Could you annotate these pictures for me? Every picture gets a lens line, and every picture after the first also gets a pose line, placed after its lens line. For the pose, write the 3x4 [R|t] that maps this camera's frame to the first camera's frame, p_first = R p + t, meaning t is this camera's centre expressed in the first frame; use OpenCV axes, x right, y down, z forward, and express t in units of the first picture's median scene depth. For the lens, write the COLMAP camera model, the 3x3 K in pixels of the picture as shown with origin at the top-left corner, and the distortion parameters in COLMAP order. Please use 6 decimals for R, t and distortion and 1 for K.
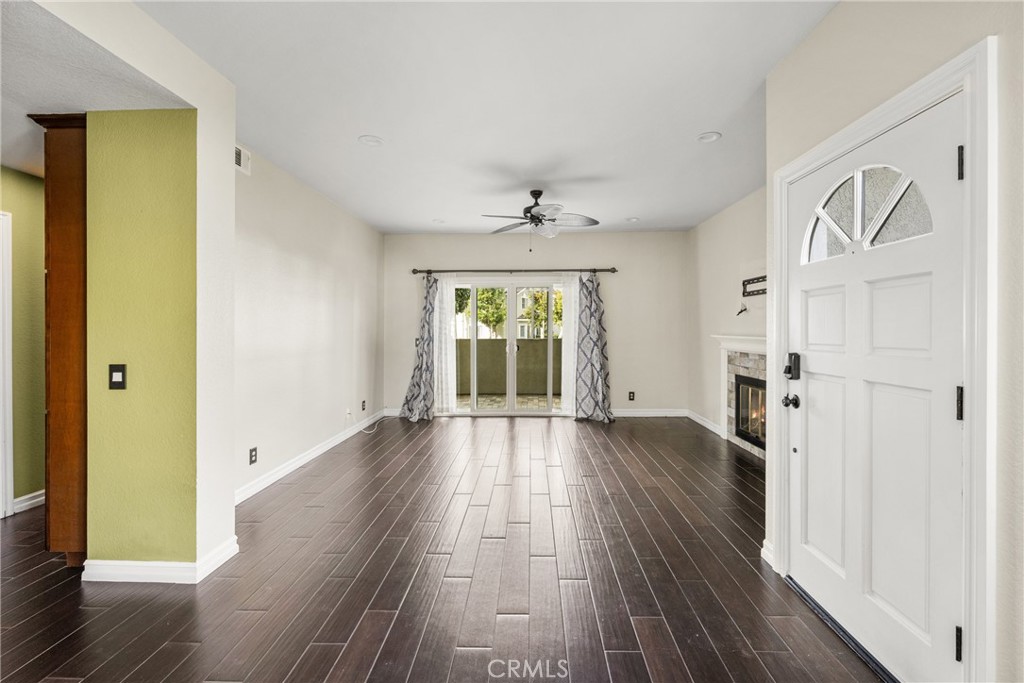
lens RADIAL K [[468.1, 0, 514.5], [0, 468.1, 331.3], [0, 0, 1]] dist [0.000683, 0.000304]
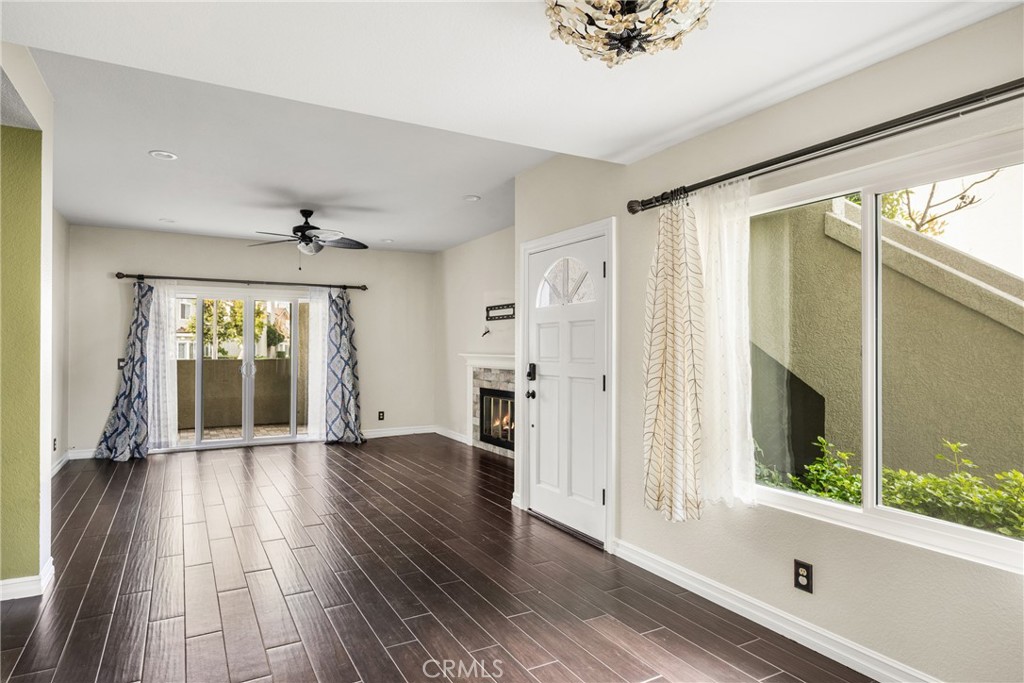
lens RADIAL K [[592.1, 0, 512.0], [0, 592.1, 341.5], [0, 0, 1]] dist [-0.000738, 0.000032]
pose [[0.857670, 0.008872, 0.514124, -0.161494], [-0.000458, 0.999864, -0.016491, 0.001931], [-0.514200, 0.013908, 0.857558, -0.223547]]
